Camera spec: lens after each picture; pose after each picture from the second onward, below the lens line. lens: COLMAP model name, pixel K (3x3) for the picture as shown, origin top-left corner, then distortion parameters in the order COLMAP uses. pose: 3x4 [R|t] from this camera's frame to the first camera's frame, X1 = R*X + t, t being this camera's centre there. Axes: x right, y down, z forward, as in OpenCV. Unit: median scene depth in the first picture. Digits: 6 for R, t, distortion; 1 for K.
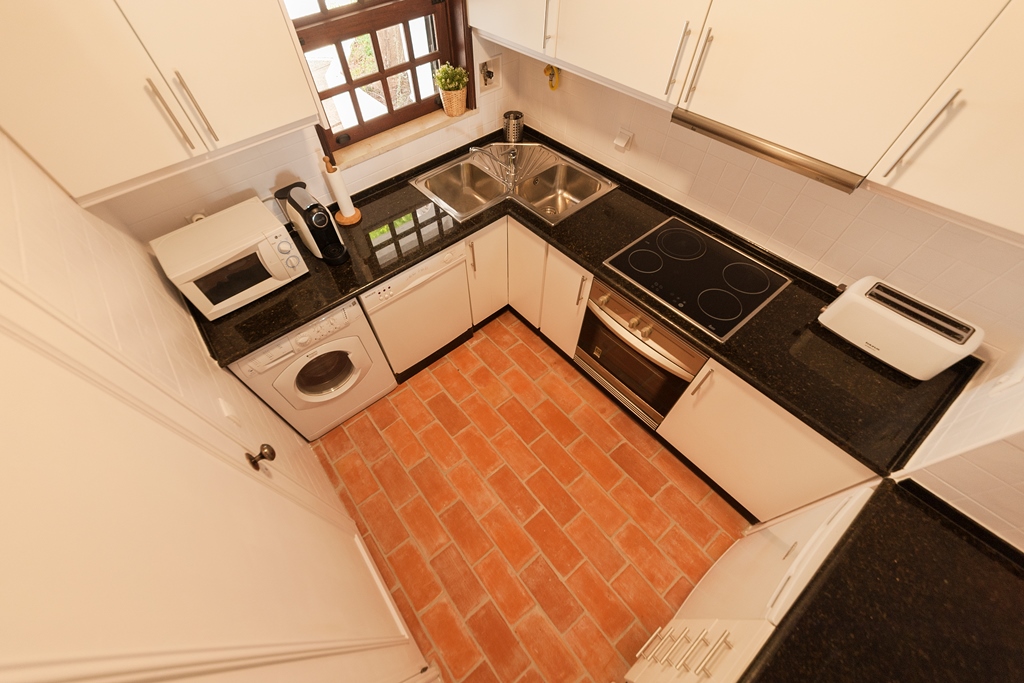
lens RADIAL K [[372.5, 0, 512.0], [0, 372.5, 341.5], [0, 0, 1]] dist [-0.000100, -0.000150]
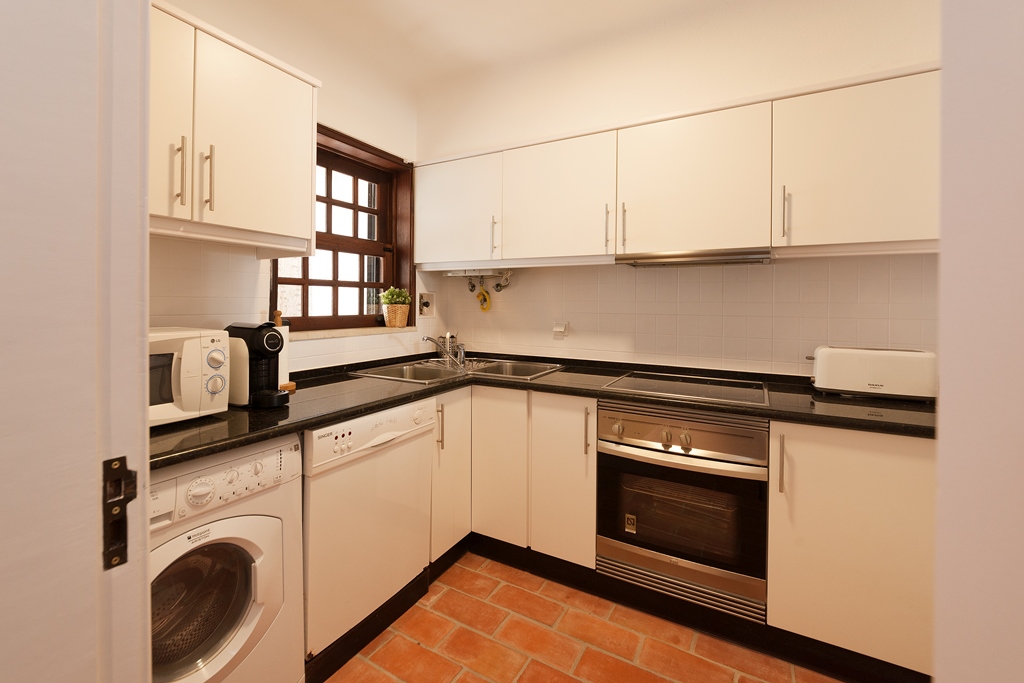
lens RADIAL K [[412.7, 0, 517.2], [0, 412.7, 309.2], [0, 0, 1]] dist [-0.011277, -0.000382]
pose [[0.934768, 0.004829, 0.355226, -0.249030], [0.279473, 0.607318, -0.743680, 0.294014], [-0.219327, 0.794444, 0.566352, 0.255571]]
